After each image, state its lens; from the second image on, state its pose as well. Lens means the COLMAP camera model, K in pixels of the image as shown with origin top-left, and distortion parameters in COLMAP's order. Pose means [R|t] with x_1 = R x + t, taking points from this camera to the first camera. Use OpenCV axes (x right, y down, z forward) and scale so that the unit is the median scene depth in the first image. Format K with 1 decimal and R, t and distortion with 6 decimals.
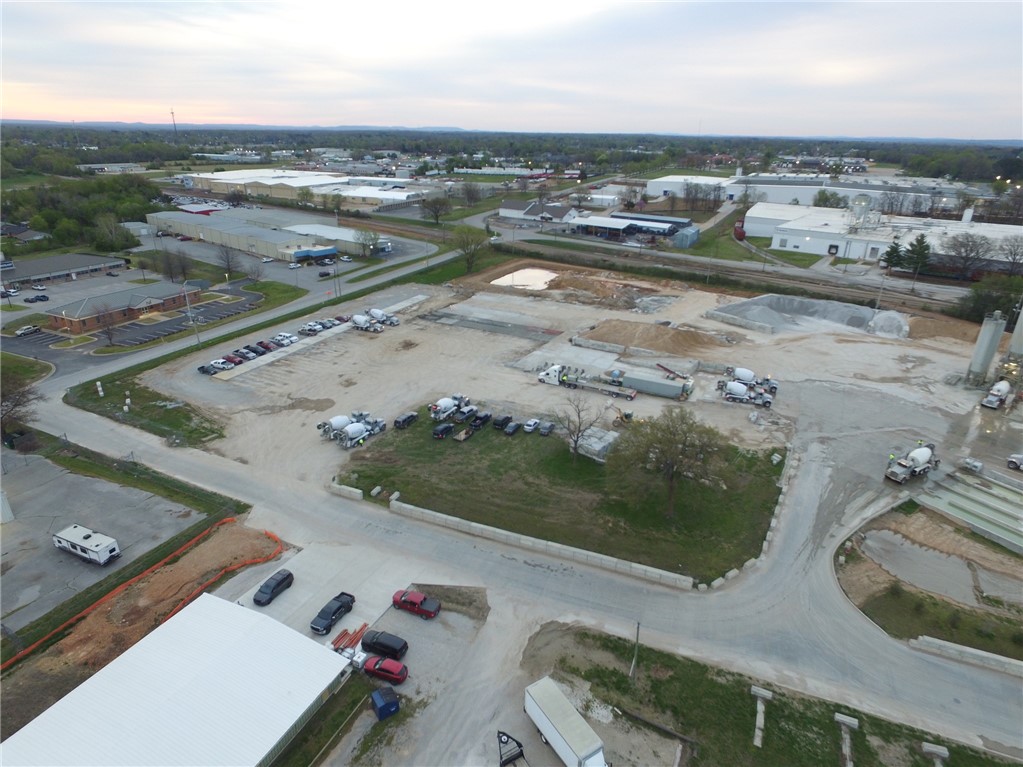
lens RADIAL K [[595.4, 0, 513.2], [0, 595.4, 380.5], [0, 0, 1]] dist [-0.012103, 0.016344]
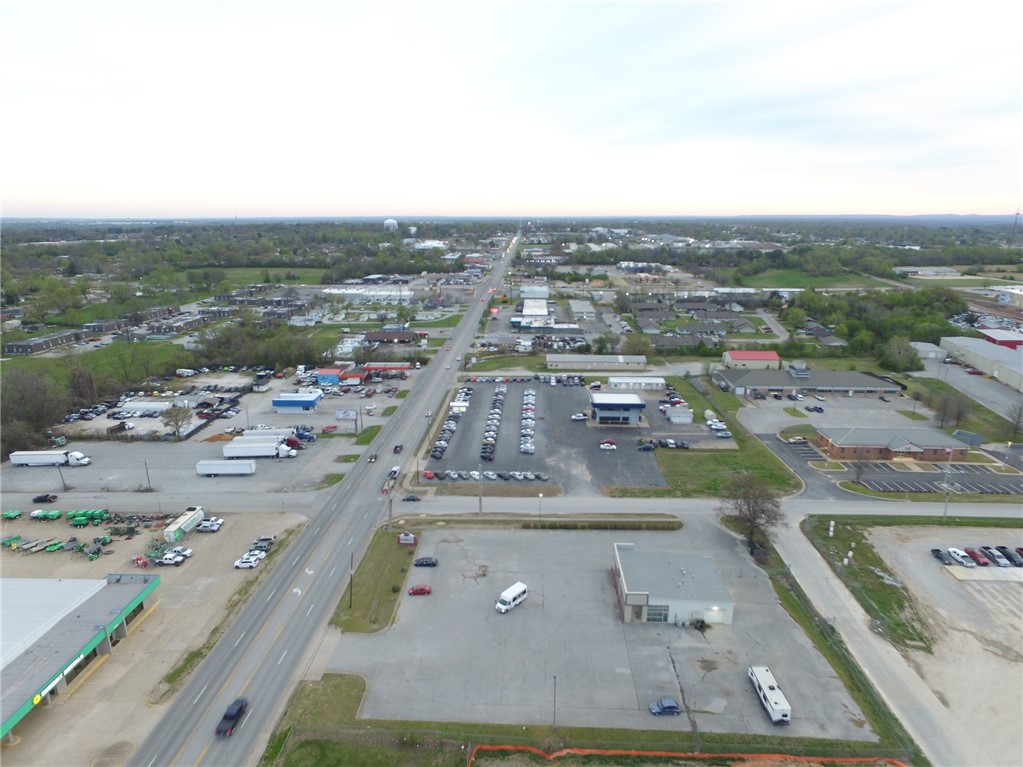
lens RADIAL K [[595.4, 0, 513.2], [0, 595.4, 380.5], [0, 0, 1]] dist [-0.012103, 0.016344]
pose [[0.395649, 0.231192, -0.888826, -0.027254], [-0.350267, 0.932631, 0.086669, -0.144672], [0.848984, 0.277036, 0.449974, -0.063723]]
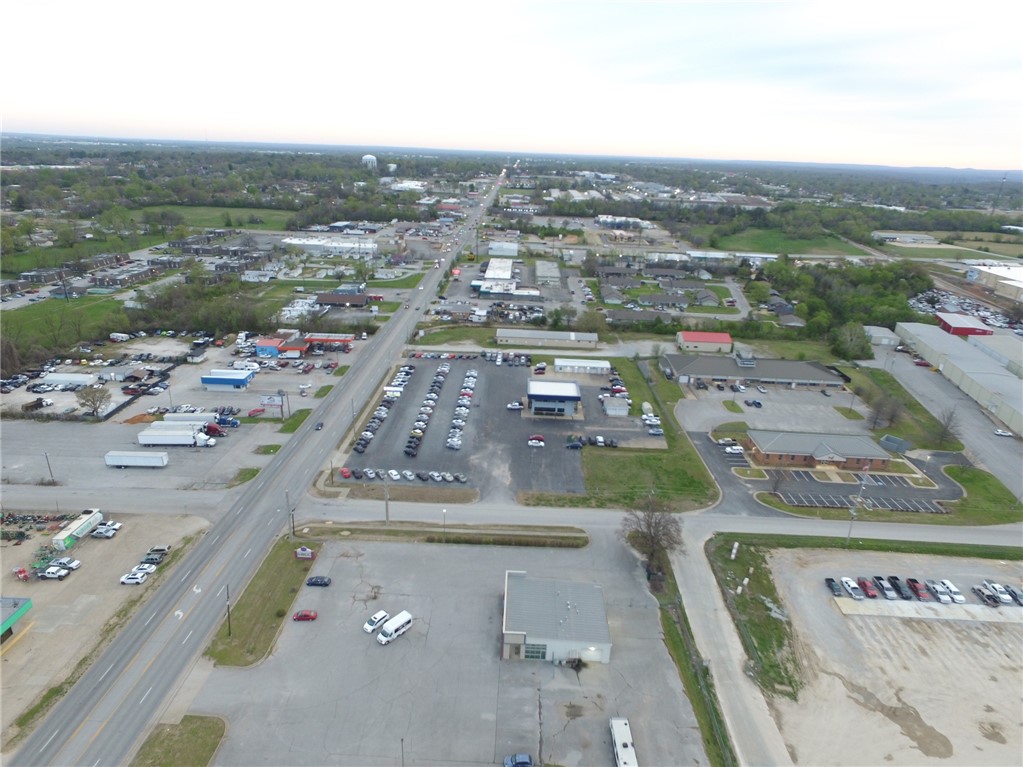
lens RADIAL K [[595.4, 0, 513.2], [0, 595.4, 380.5], [0, 0, 1]] dist [-0.012103, 0.016344]
pose [[0.409039, 0.330108, -0.850715, -0.044097], [-0.382839, 0.908338, 0.168392, -0.334304], [0.828324, 0.256808, 0.497924, 0.049141]]
